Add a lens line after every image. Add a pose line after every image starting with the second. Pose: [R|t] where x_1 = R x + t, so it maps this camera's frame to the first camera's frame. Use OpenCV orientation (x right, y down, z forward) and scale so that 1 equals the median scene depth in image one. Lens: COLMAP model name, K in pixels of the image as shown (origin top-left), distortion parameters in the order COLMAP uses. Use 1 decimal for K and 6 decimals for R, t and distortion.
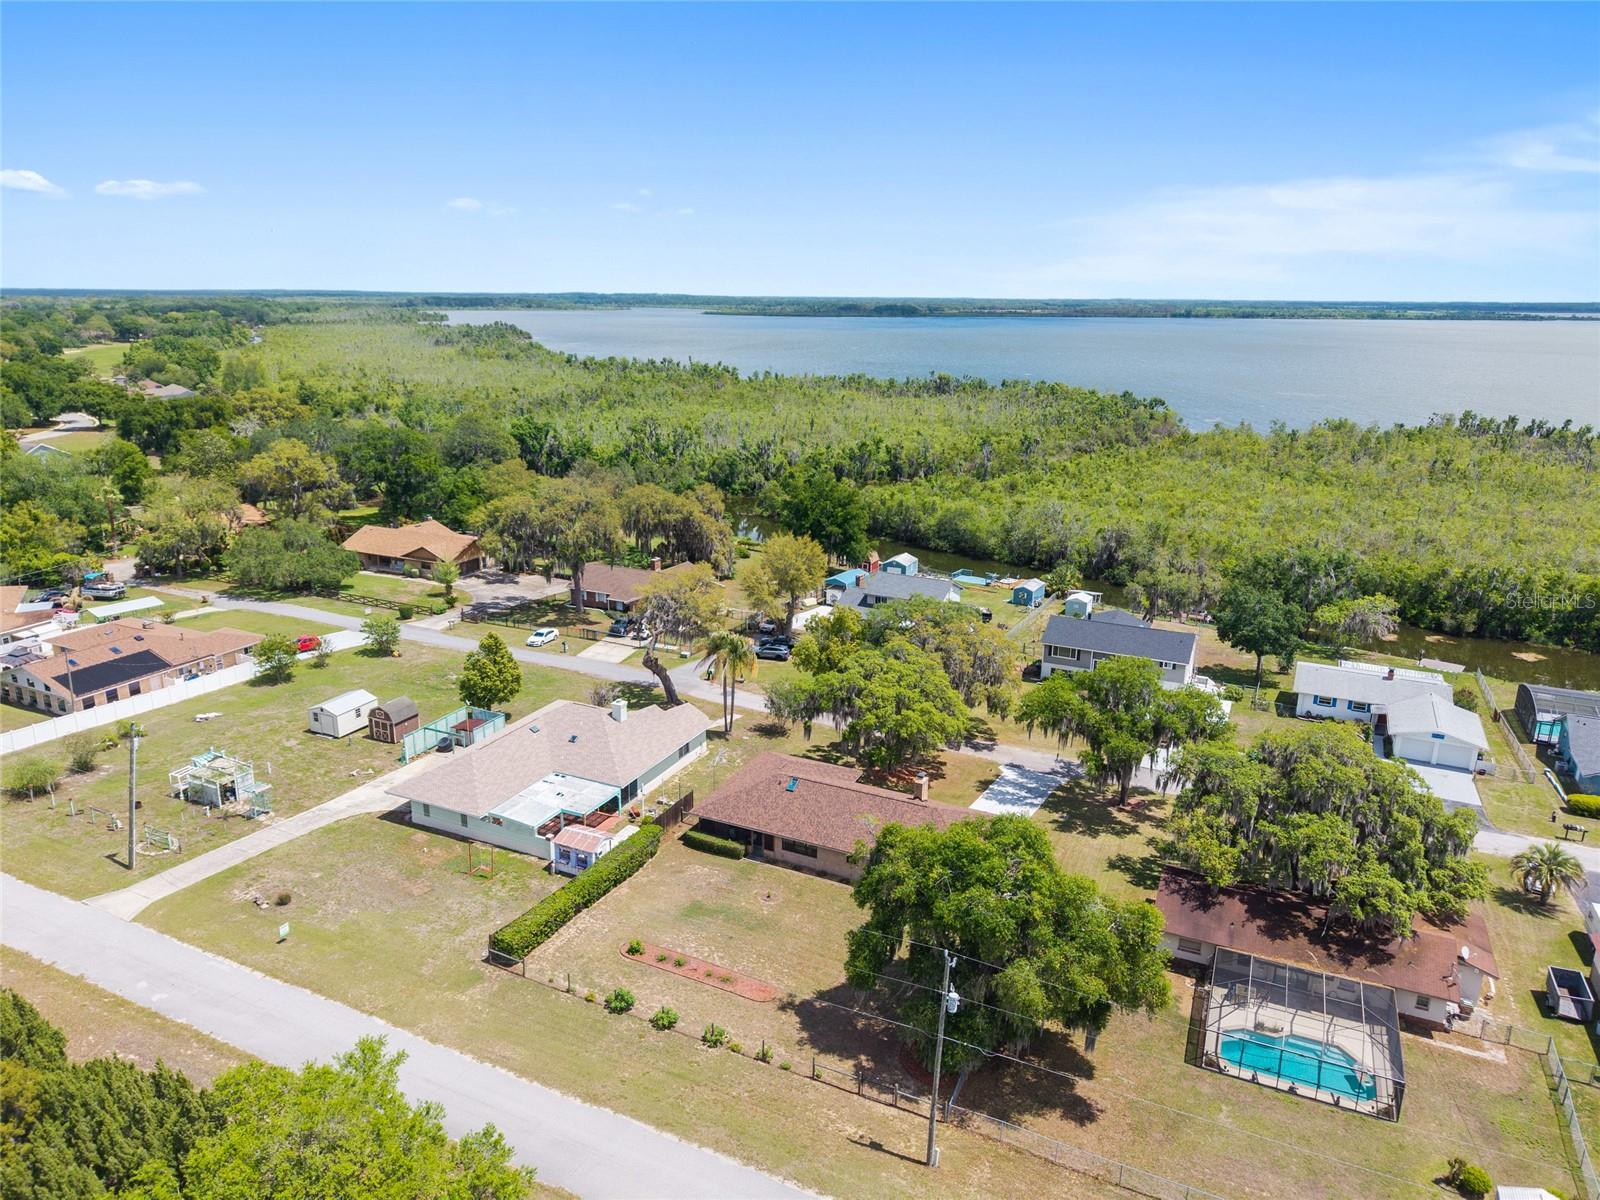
lens RADIAL K [[1067.3, 0, 788.7], [0, 1067.3, 602.7], [0, 0, 1]] dist [0.055398, -0.066020]
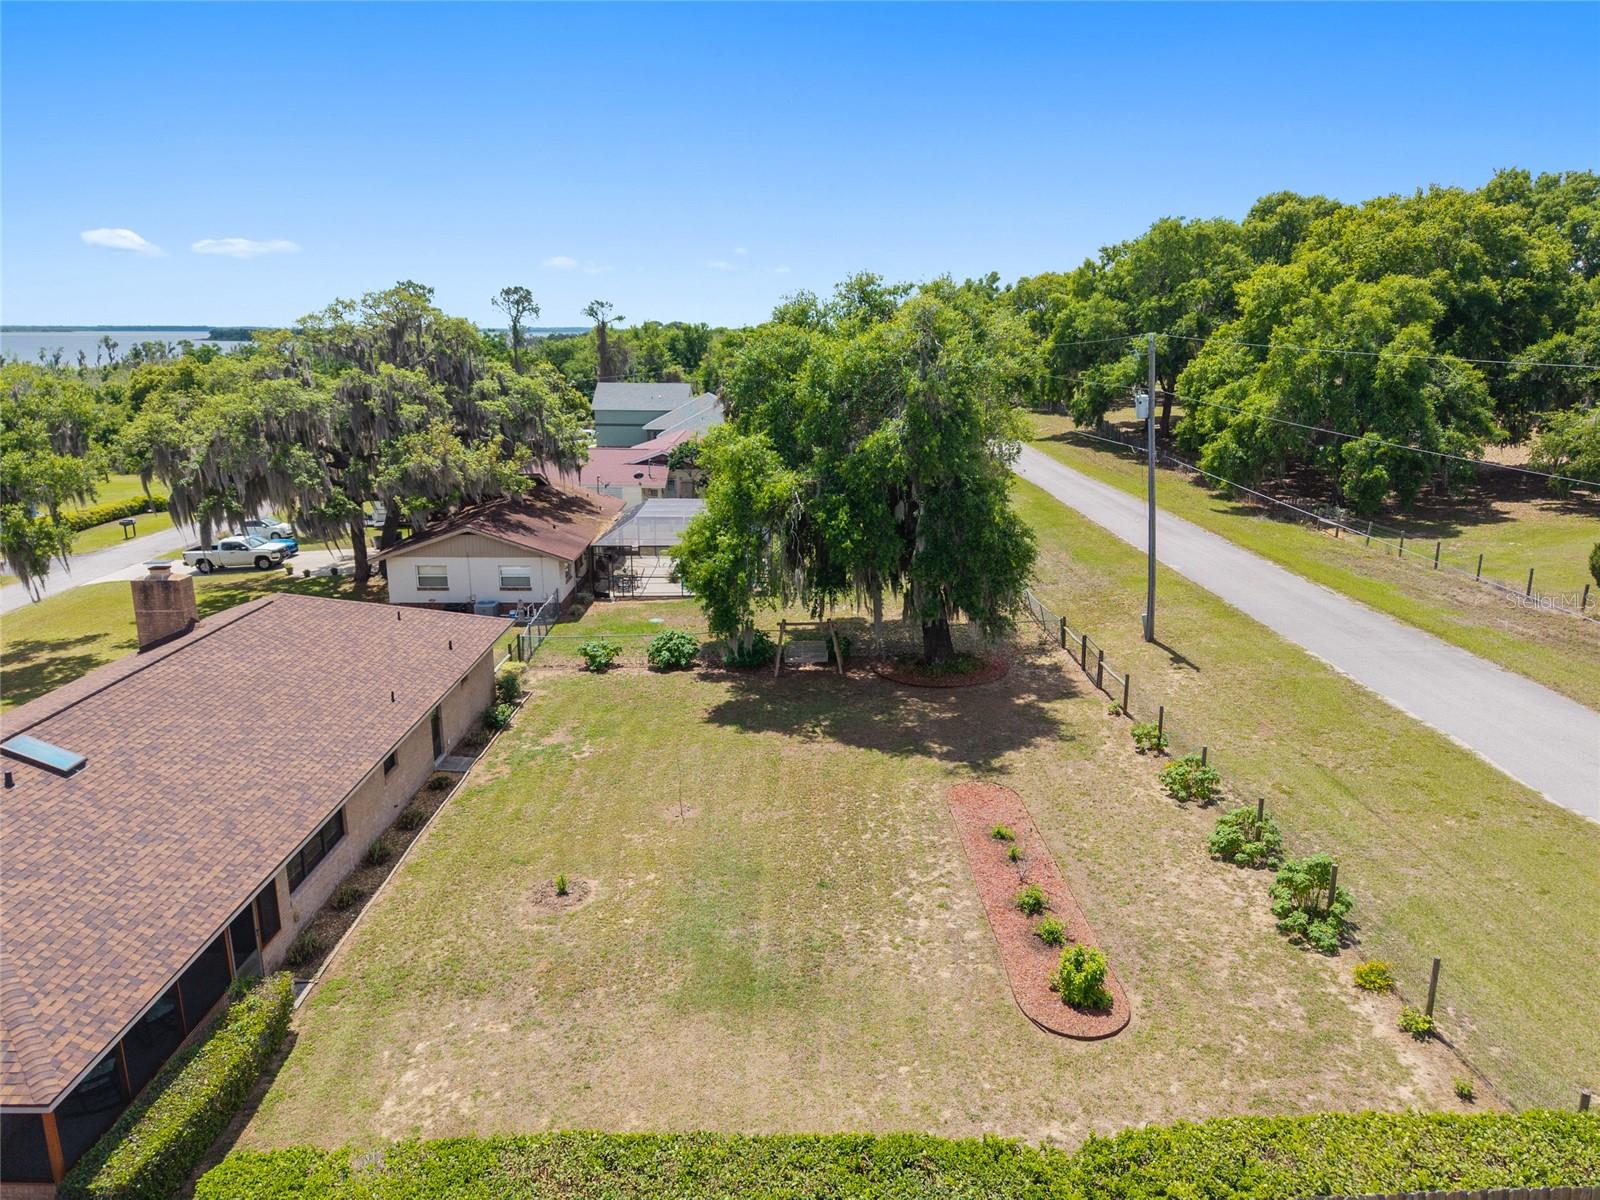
lens RADIAL K [[1067.3, 0, 788.7], [0, 1067.3, 602.7], [0, 0, 1]] dist [0.055398, -0.066020]
pose [[-0.432047, -0.229757, 0.872094, -0.236567], [0.243491, 0.901375, 0.358100, 0.082202], [-0.868359, 0.367063, -0.333492, 0.805747]]
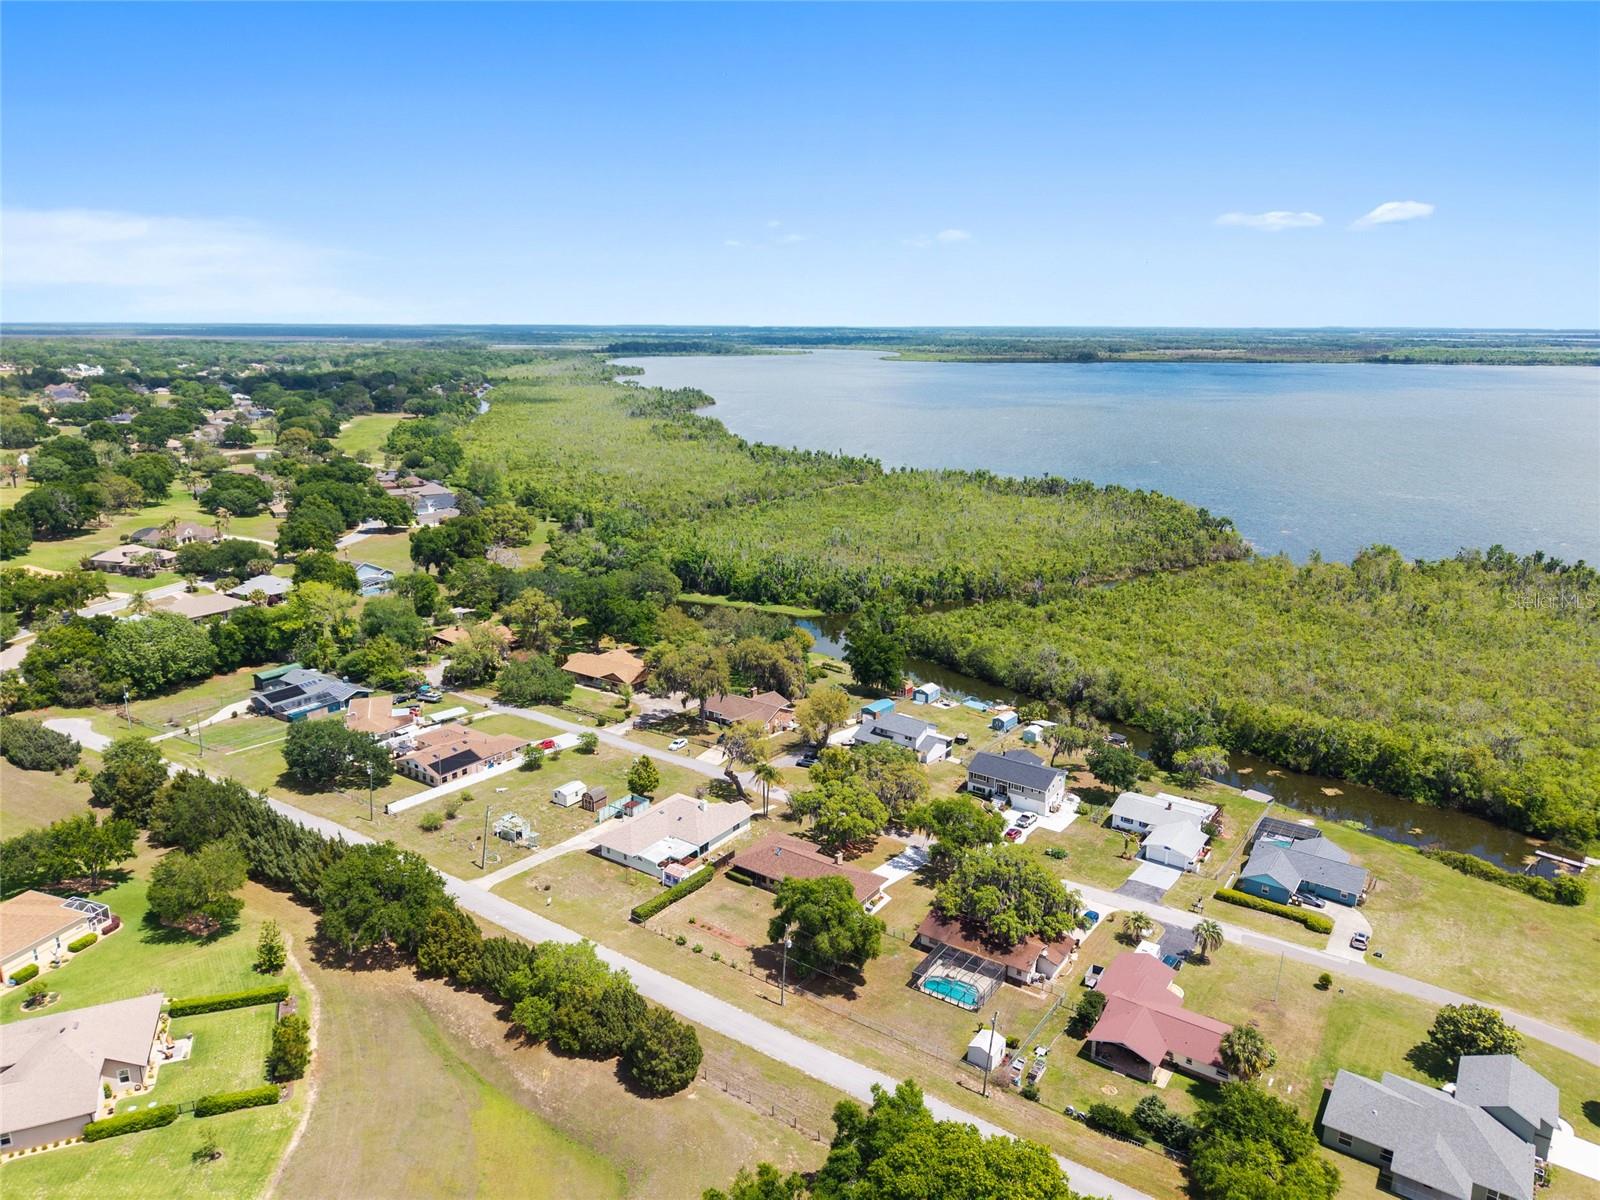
lens RADIAL K [[1067.3, 0, 788.7], [0, 1067.3, 602.7], [0, 0, 1]] dist [0.055398, -0.066020]
pose [[0.986039, 0.037108, -0.162329, 0.296108], [-0.041092, 0.998929, -0.021252, -0.232222], [0.161367, 0.027626, 0.986508, -0.910562]]
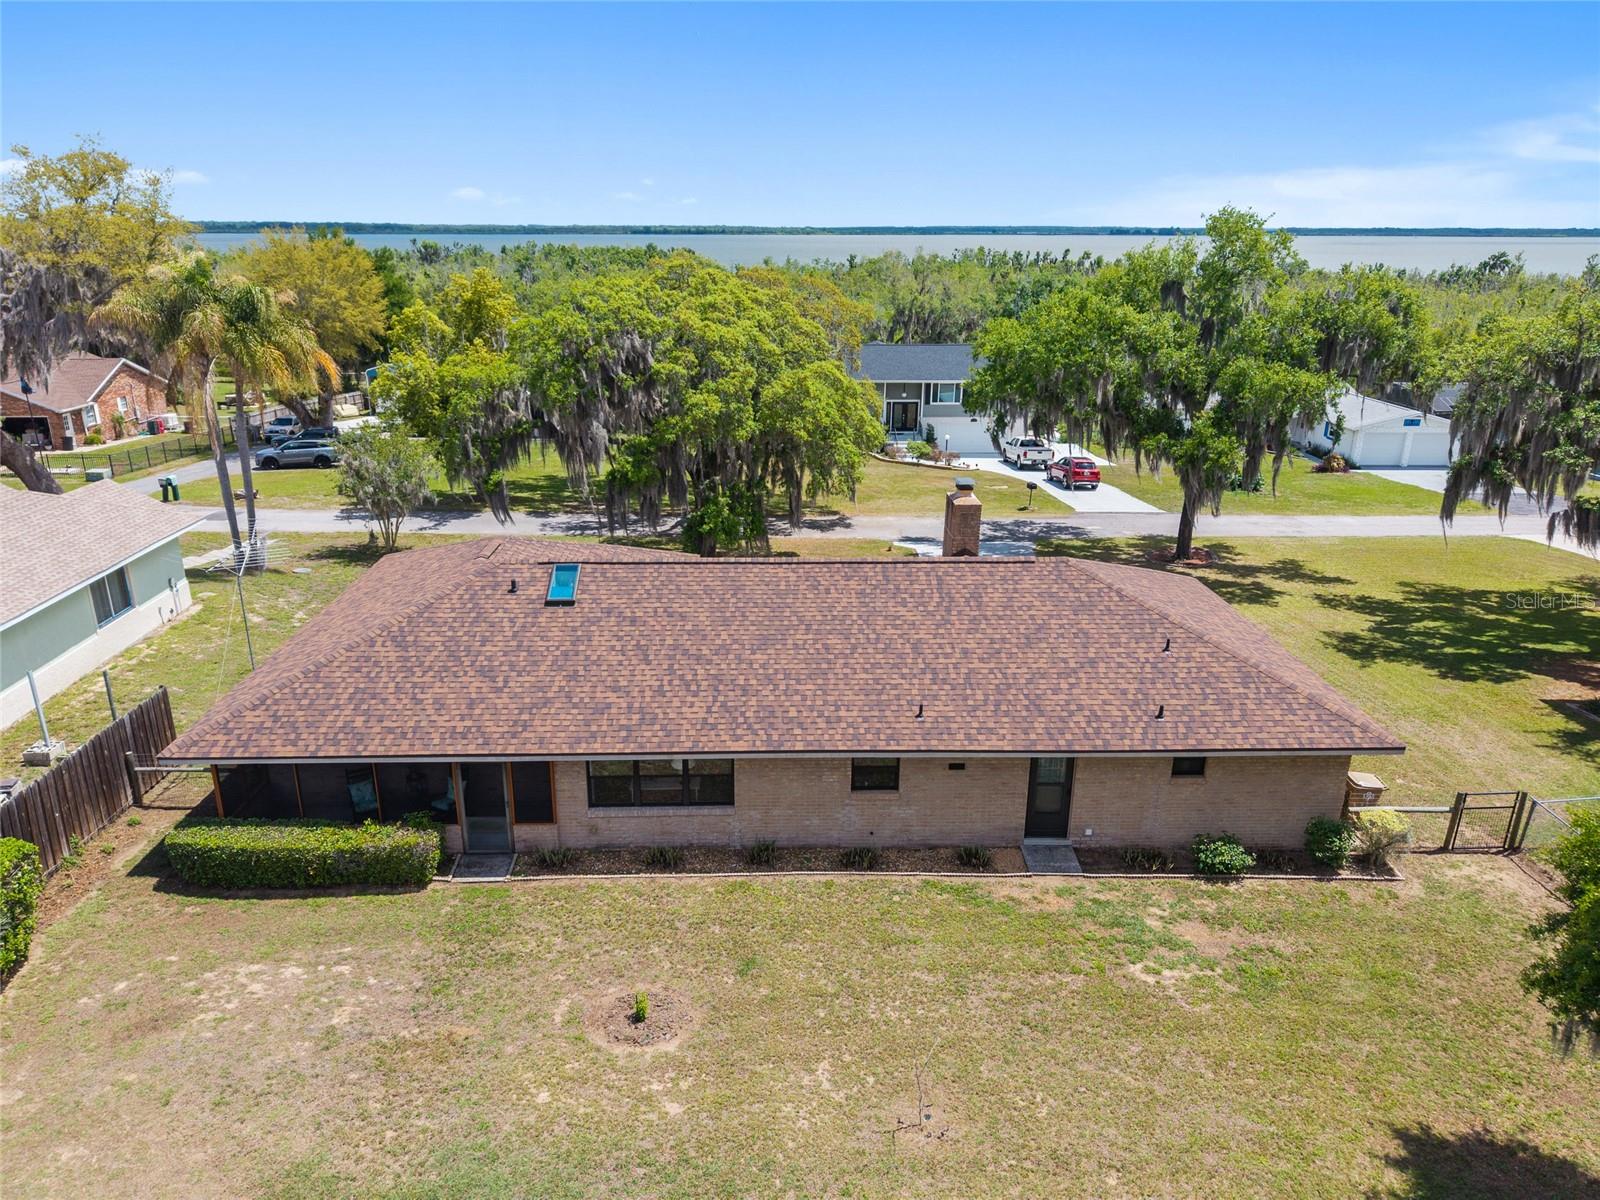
lens RADIAL K [[1067.3, 0, 788.7], [0, 1067.3, 602.7], [0, 0, 1]] dist [0.055398, -0.066020]
pose [[0.888936, -0.155403, 0.430863, -0.057952], [0.129064, 0.987552, 0.089909, 0.137774], [-0.439472, -0.024315, 0.897927, 0.625911]]
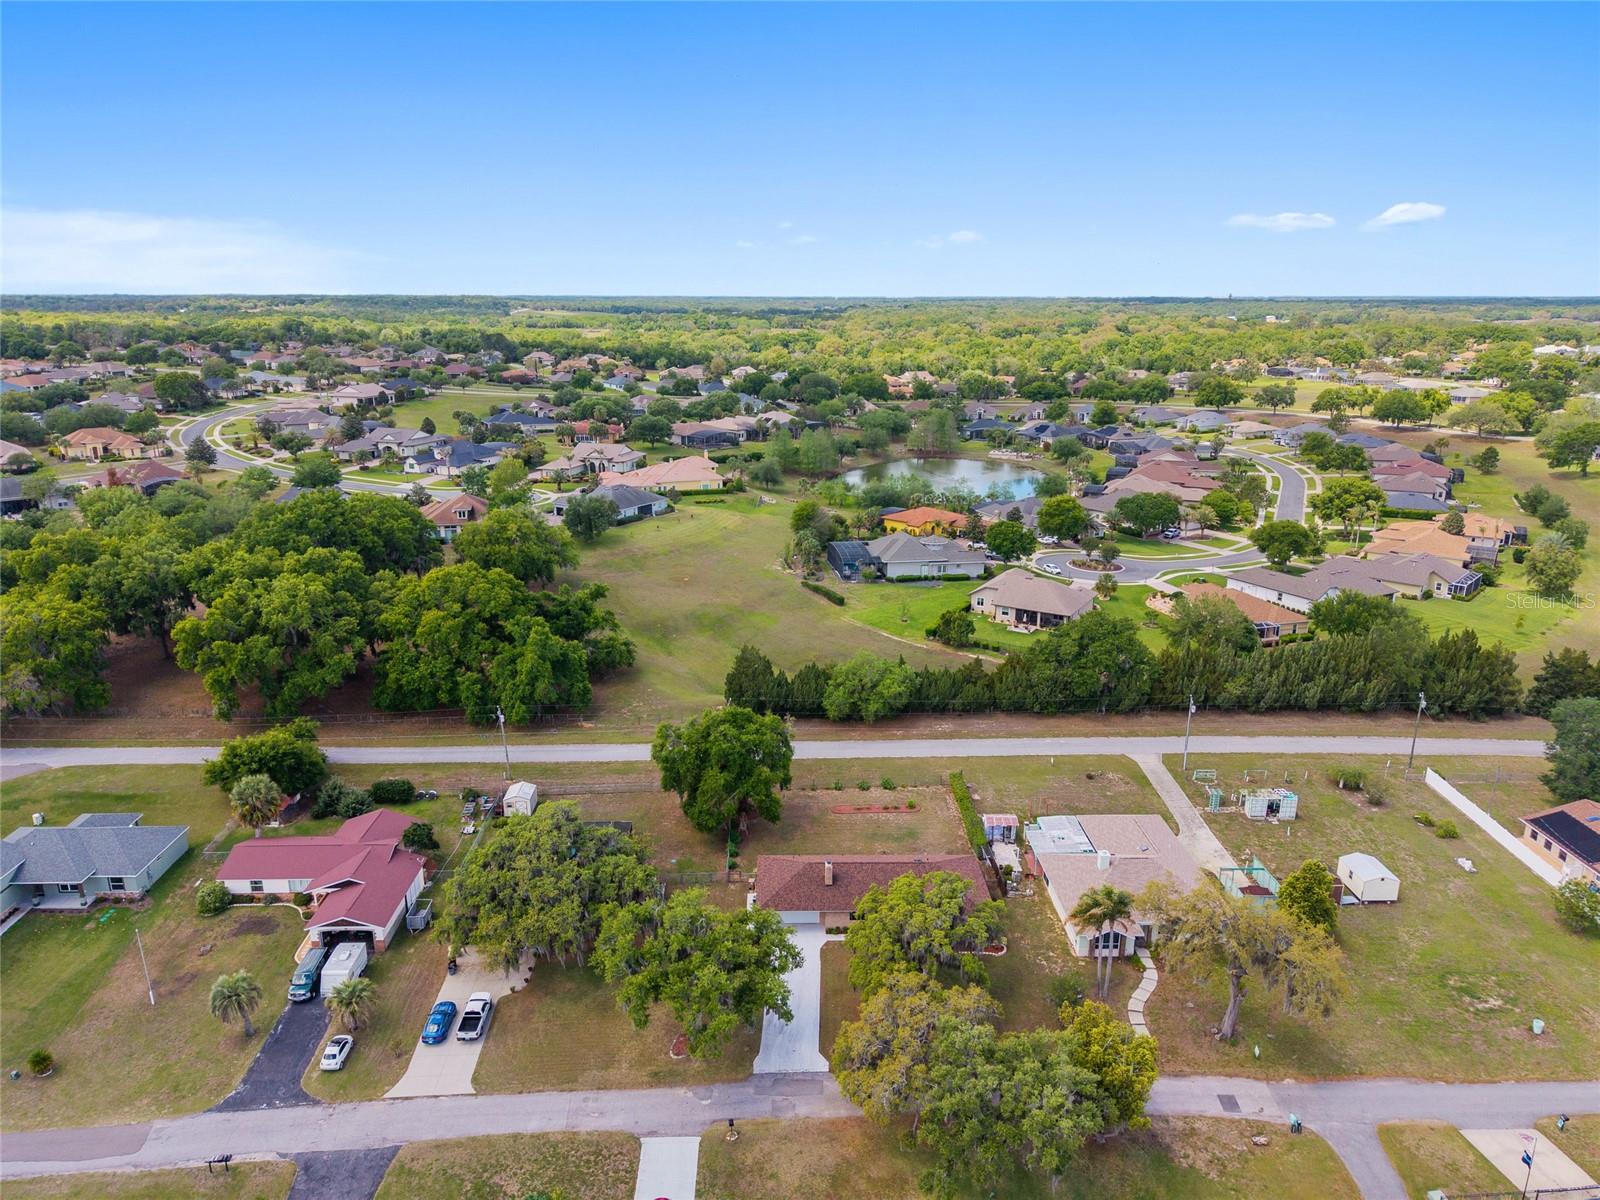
lens RADIAL K [[1070.5, 0, 800.0], [0, 1070.5, 600.0], [0, 0, 1]] dist [0.030862, -0.019200]
pose [[-0.889345, 0.116093, -0.442253, 0.606957], [-0.136004, 0.856285, 0.498275, -0.666114], [0.436541, 0.503287, -0.745744, 1.553955]]
